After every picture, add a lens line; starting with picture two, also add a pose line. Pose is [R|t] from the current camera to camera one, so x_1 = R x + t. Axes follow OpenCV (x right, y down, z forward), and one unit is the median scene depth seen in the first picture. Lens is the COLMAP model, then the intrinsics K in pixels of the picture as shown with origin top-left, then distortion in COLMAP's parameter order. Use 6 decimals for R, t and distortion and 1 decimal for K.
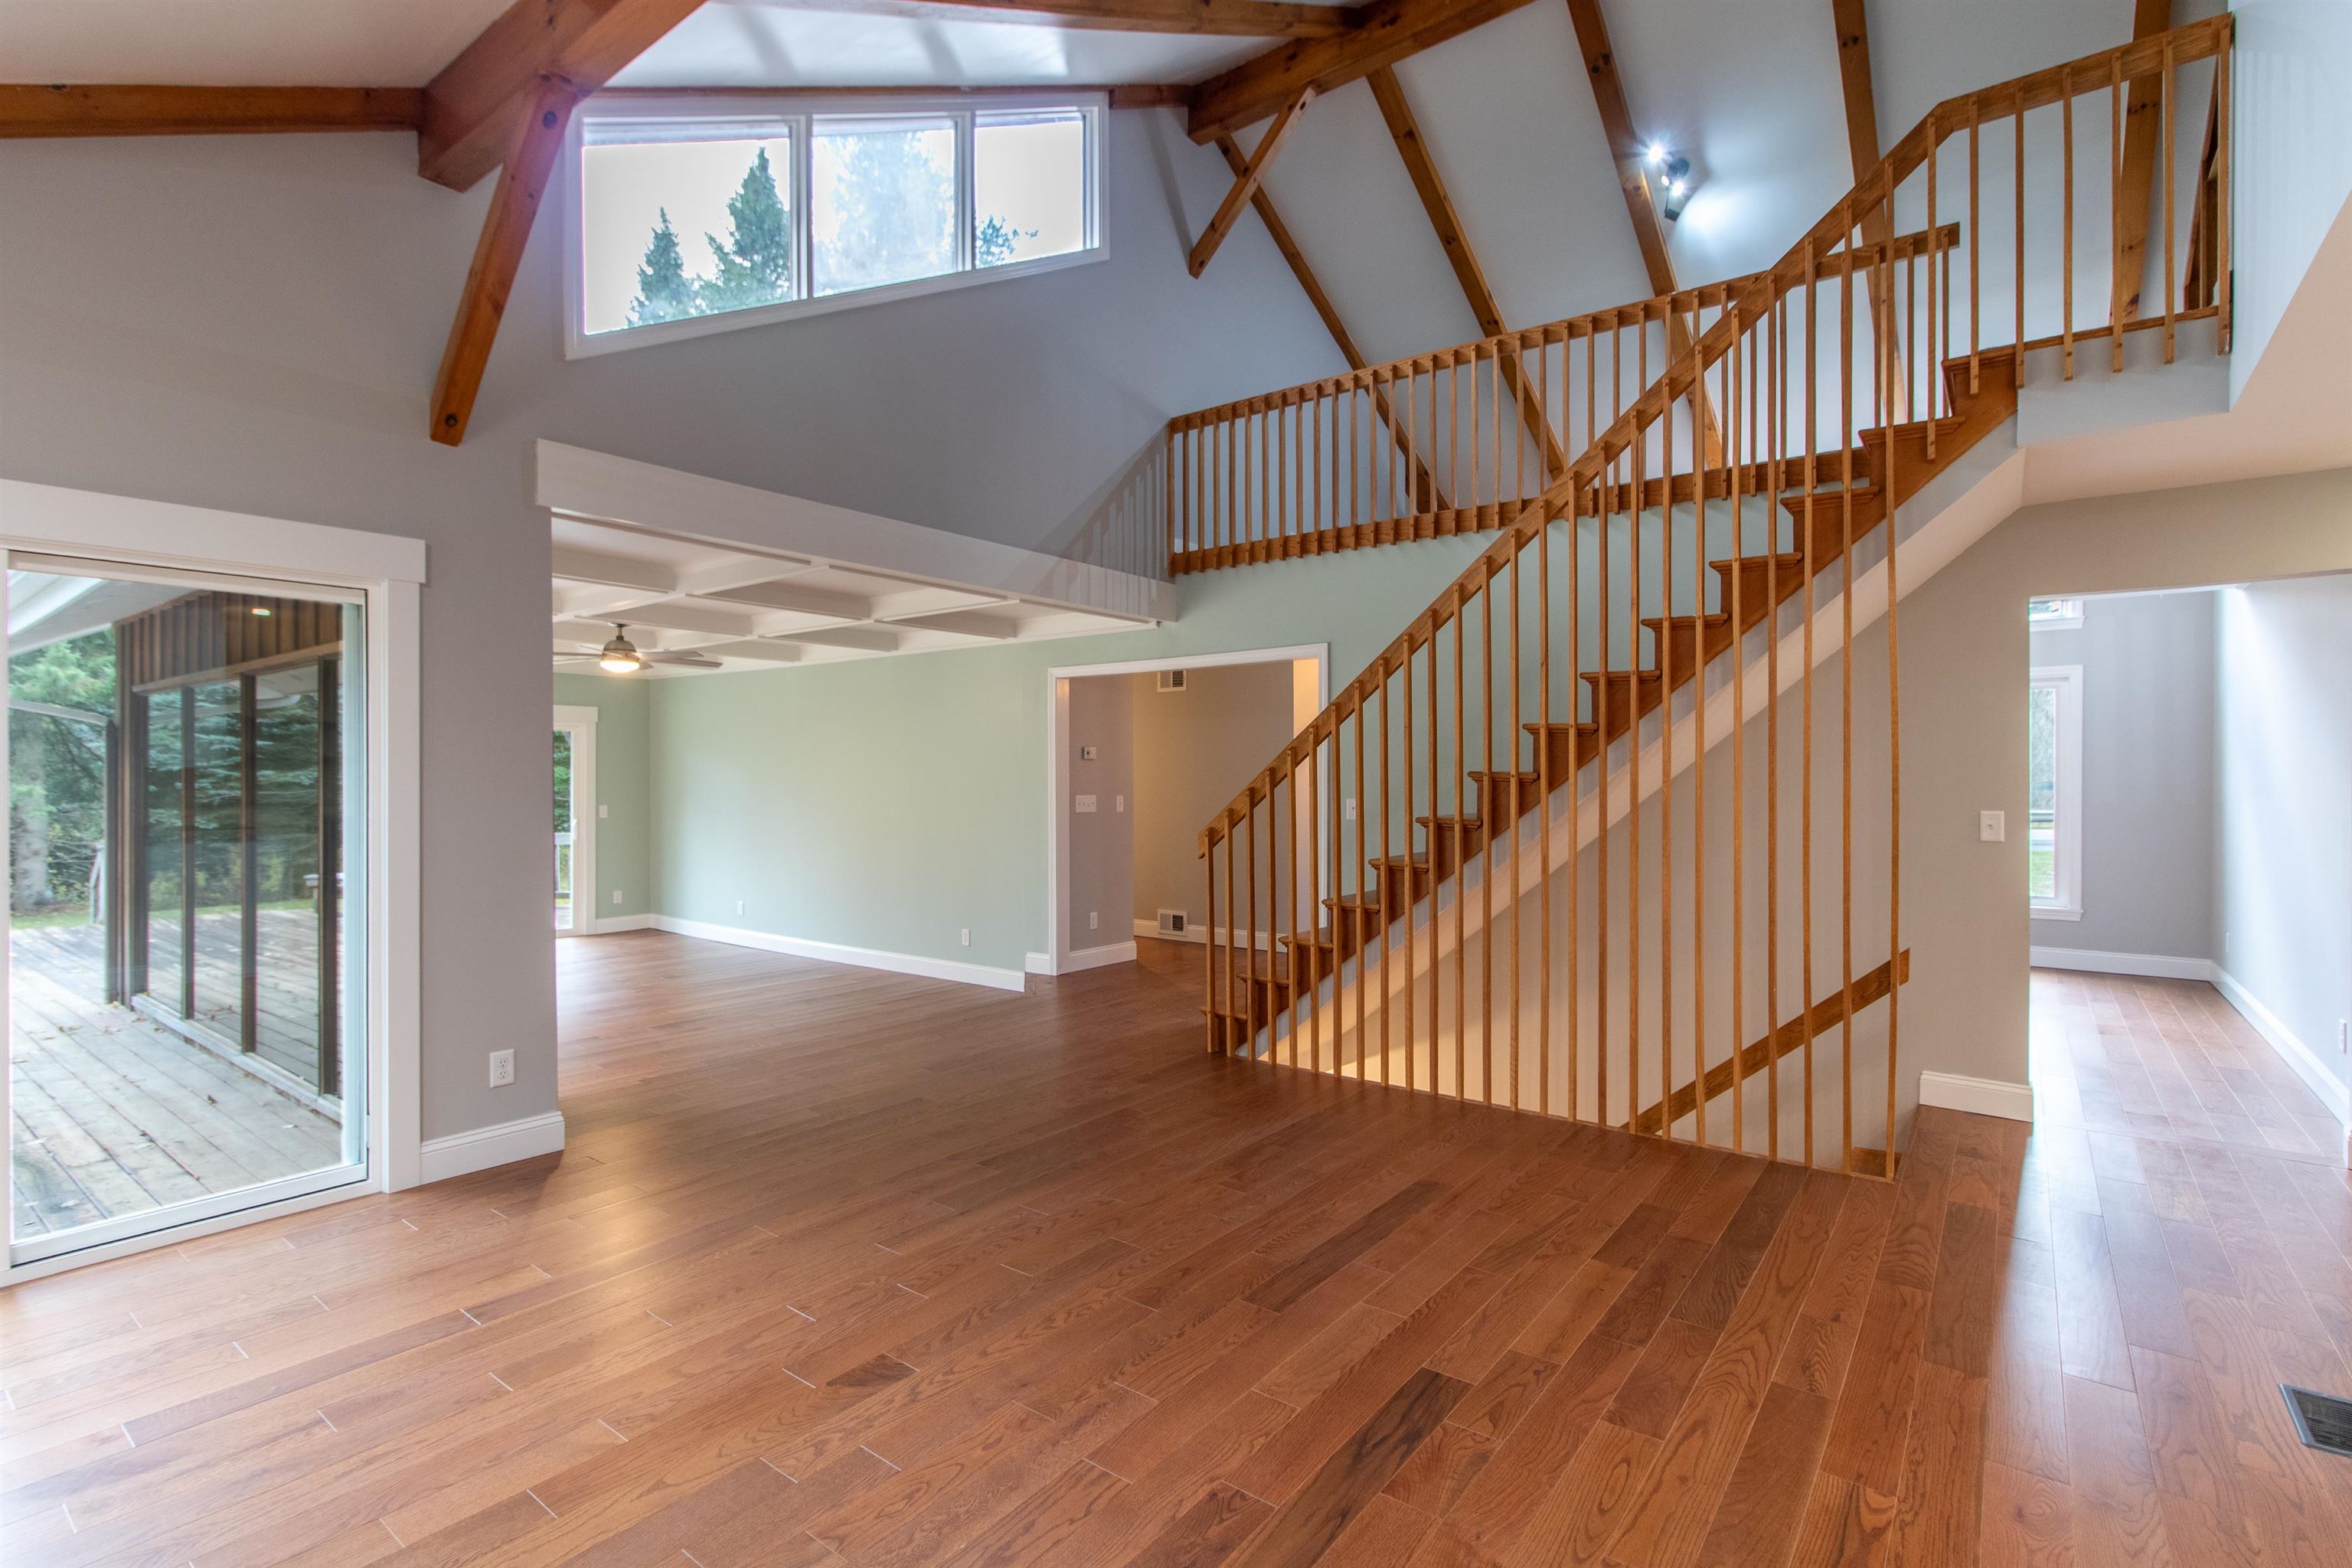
lens RADIAL K [[1105.6, 0, 1176.0], [0, 1105.6, 784.0], [0, 0, 1]] dist [-0.000888, -0.000185]
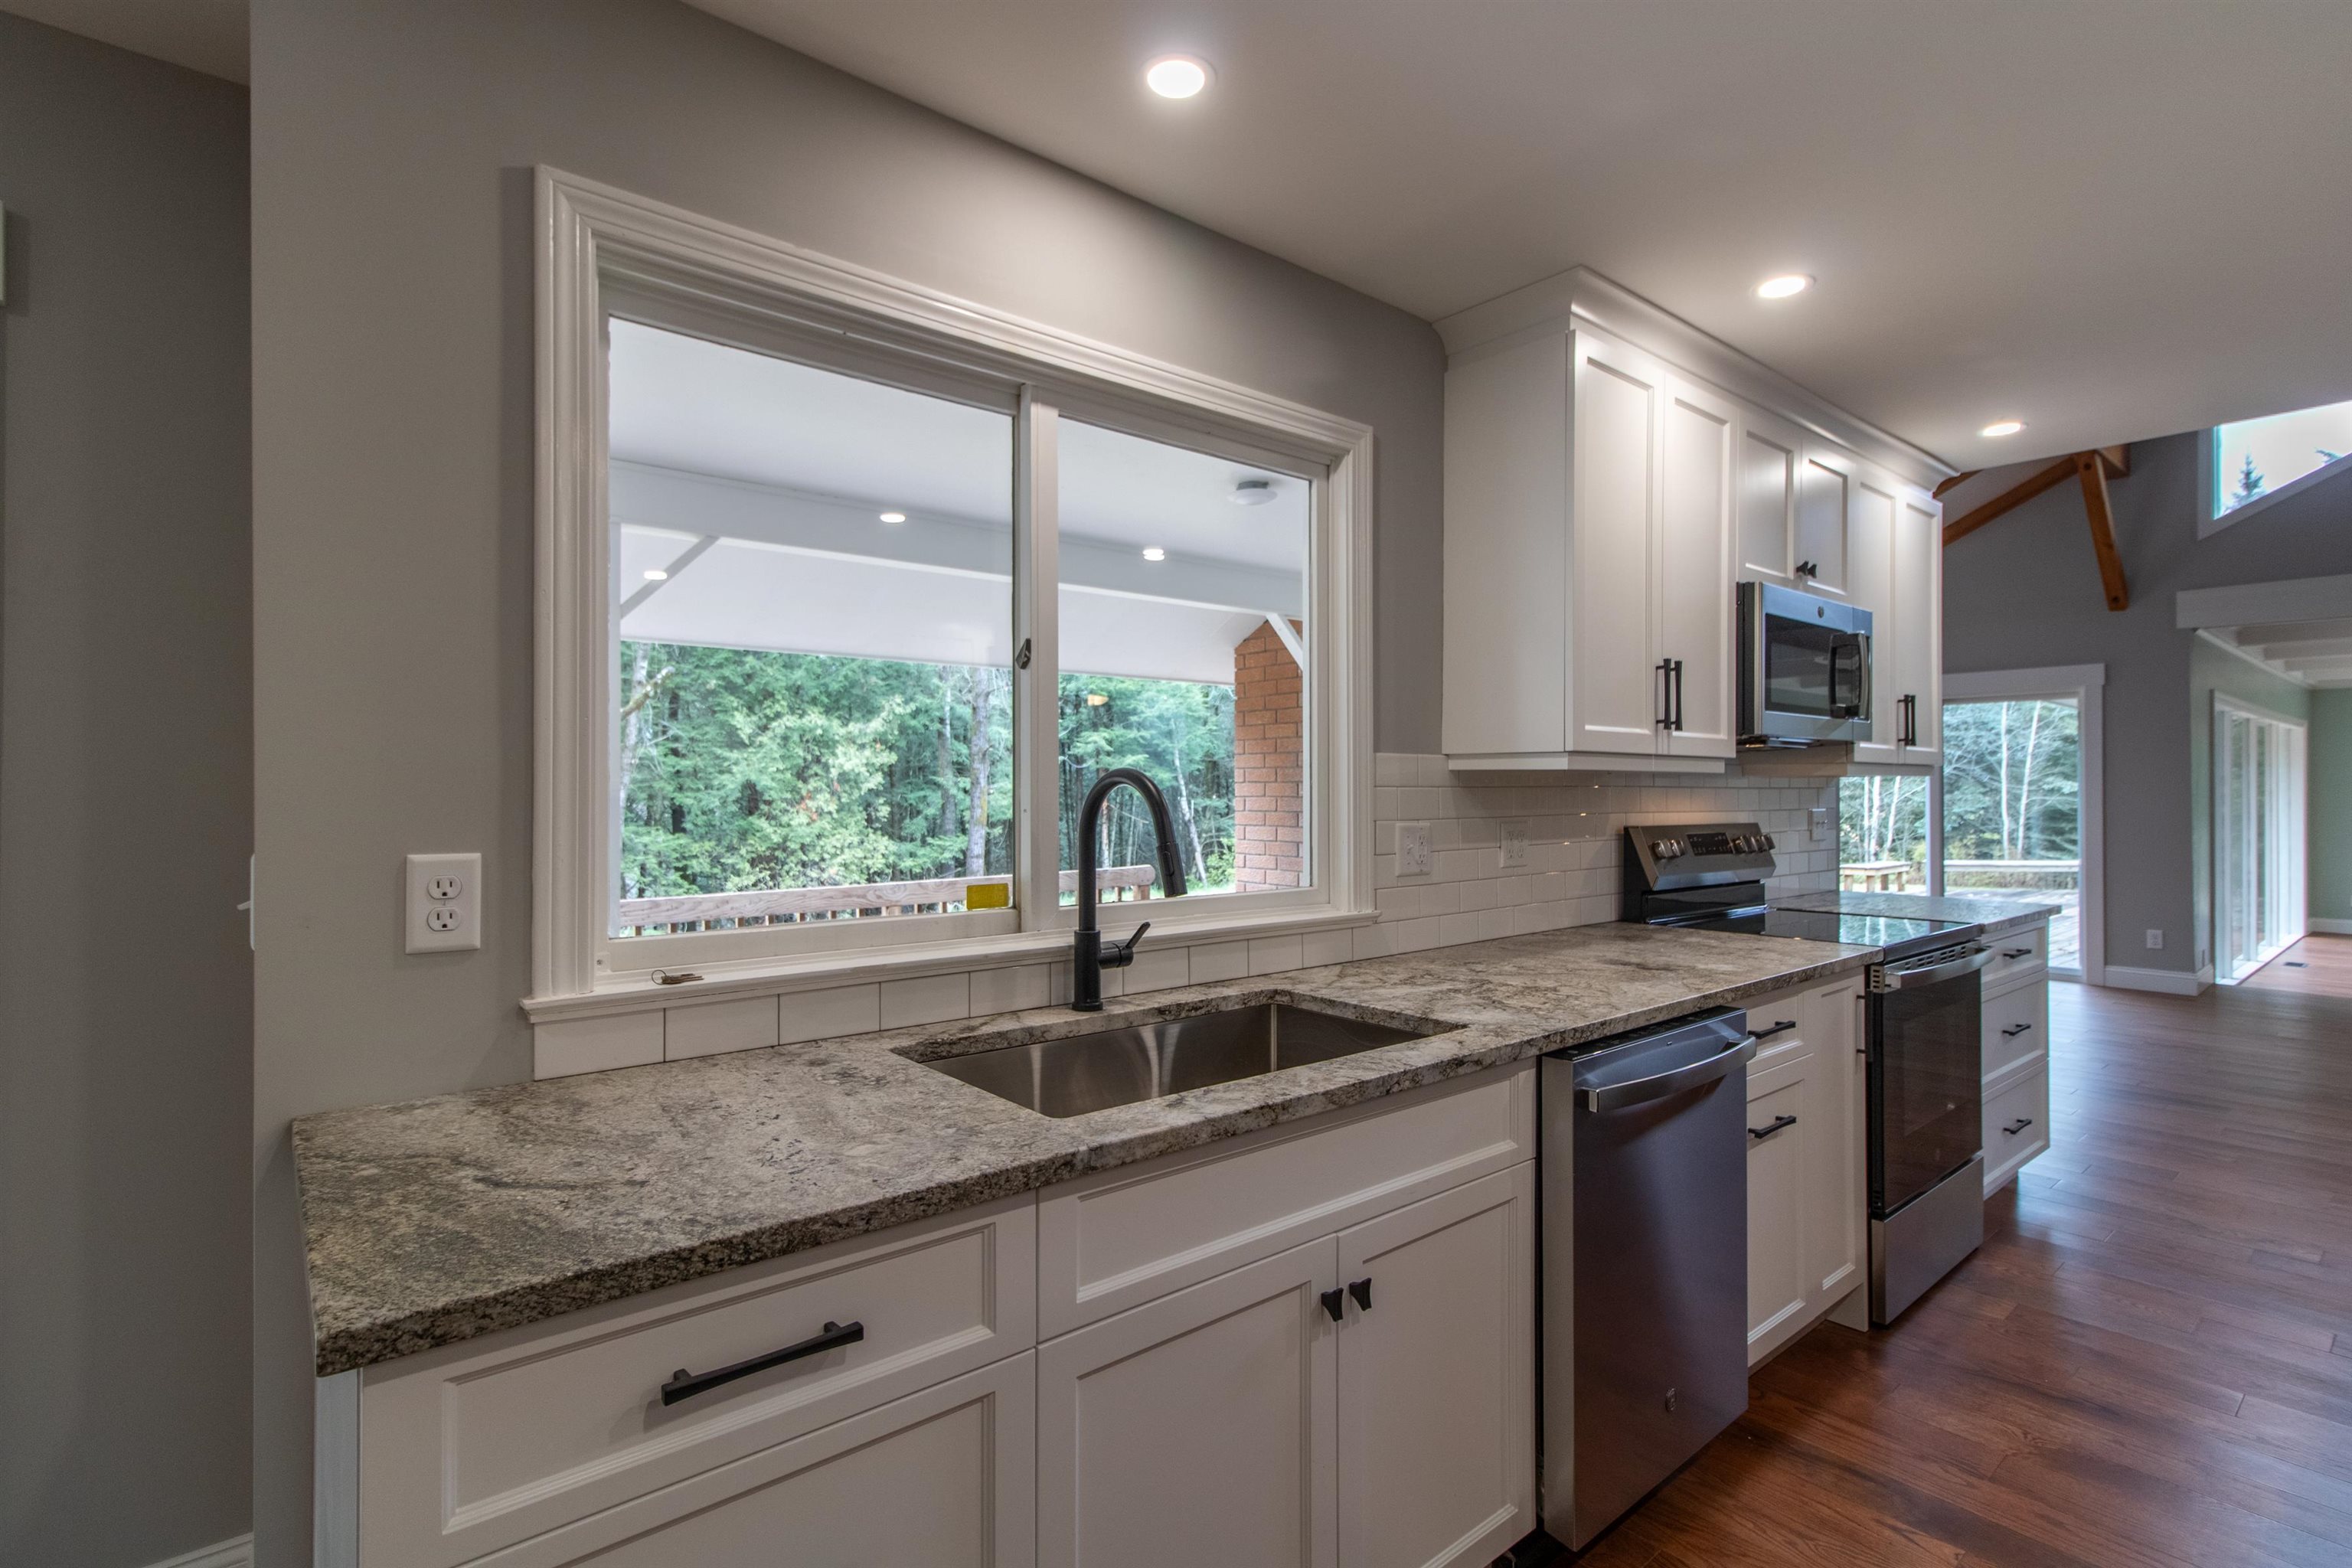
lens RADIAL K [[1105.6, 0, 1176.0], [0, 1105.6, 784.0], [0, 0, 1]] dist [-0.000888, -0.000185]
pose [[-0.224811, -0.003386, -0.974396, 0.982817], [-0.002614, 0.999992, -0.002872, 0.004764], [0.974399, 0.001902, -0.224819, -0.111456]]
